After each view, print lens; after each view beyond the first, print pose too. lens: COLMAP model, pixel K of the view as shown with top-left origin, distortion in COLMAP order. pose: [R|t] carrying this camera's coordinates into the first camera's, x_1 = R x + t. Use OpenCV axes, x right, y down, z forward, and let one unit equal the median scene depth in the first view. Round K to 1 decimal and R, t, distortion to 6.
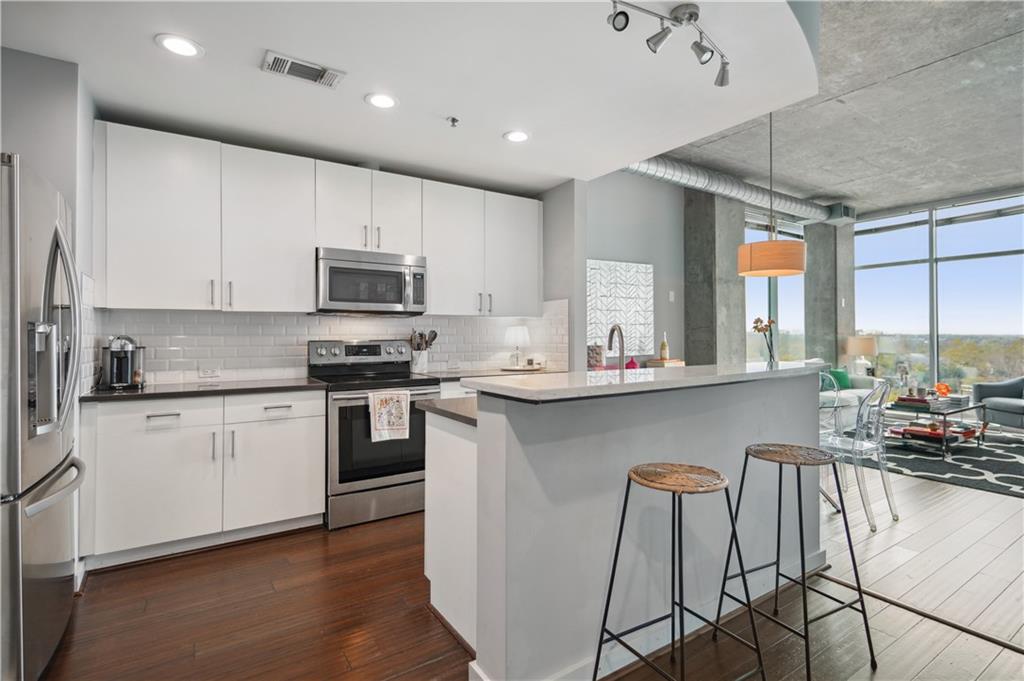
lens RADIAL K [[487.9, 0, 515.0], [0, 487.9, 330.1], [0, 0, 1]] dist [-0.004389, -0.001252]
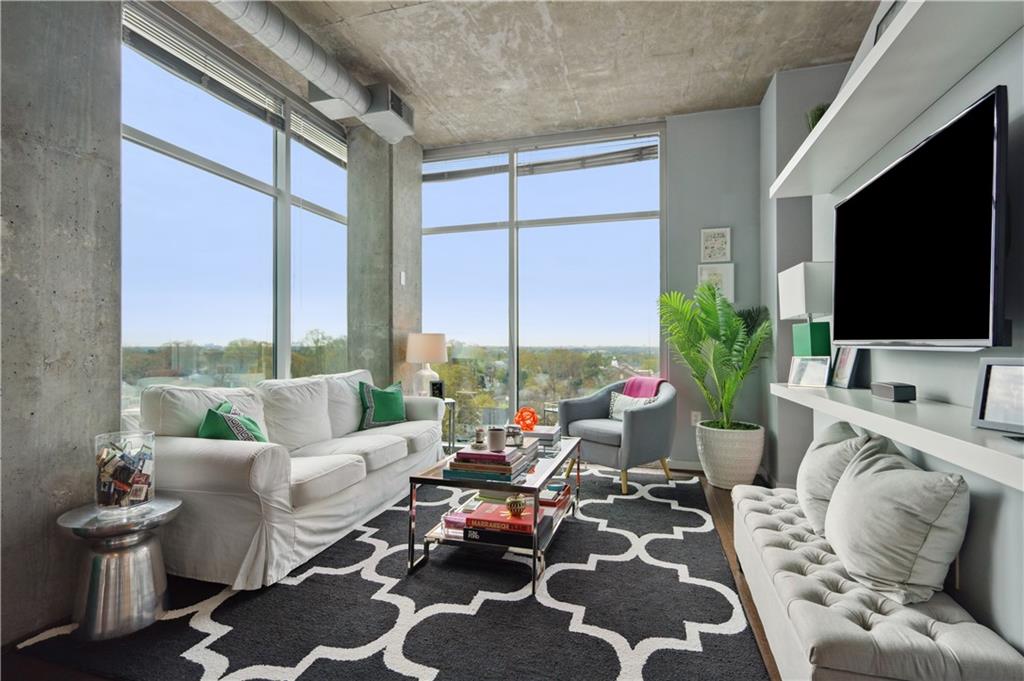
lens RADIAL K [[487.9, 0, 510.4], [0, 487.9, 341.1], [0, 0, 1]] dist [-0.004389, -0.001252]
pose [[0.756416, 0.007374, 0.654049, 0.624983], [-0.006389, 0.999972, -0.003885, 0.042349], [-0.654059, -0.001239, 0.756442, 0.738638]]
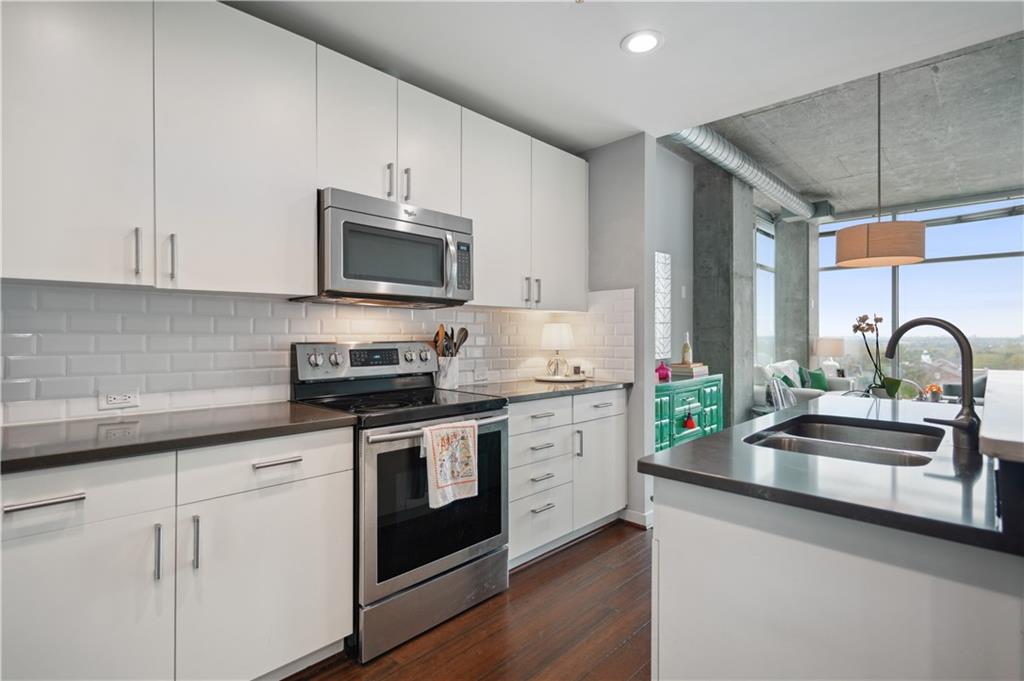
lens RADIAL K [[487.9, 0, 512.1], [0, 487.9, 335.0], [0, 0, 1]] dist [-0.004389, -0.001252]
pose [[0.976498, 0.002586, 0.215513, -0.232117], [-0.004145, 0.999968, 0.006783, 0.005358], [-0.215489, -0.007517, 0.976477, 0.271226]]
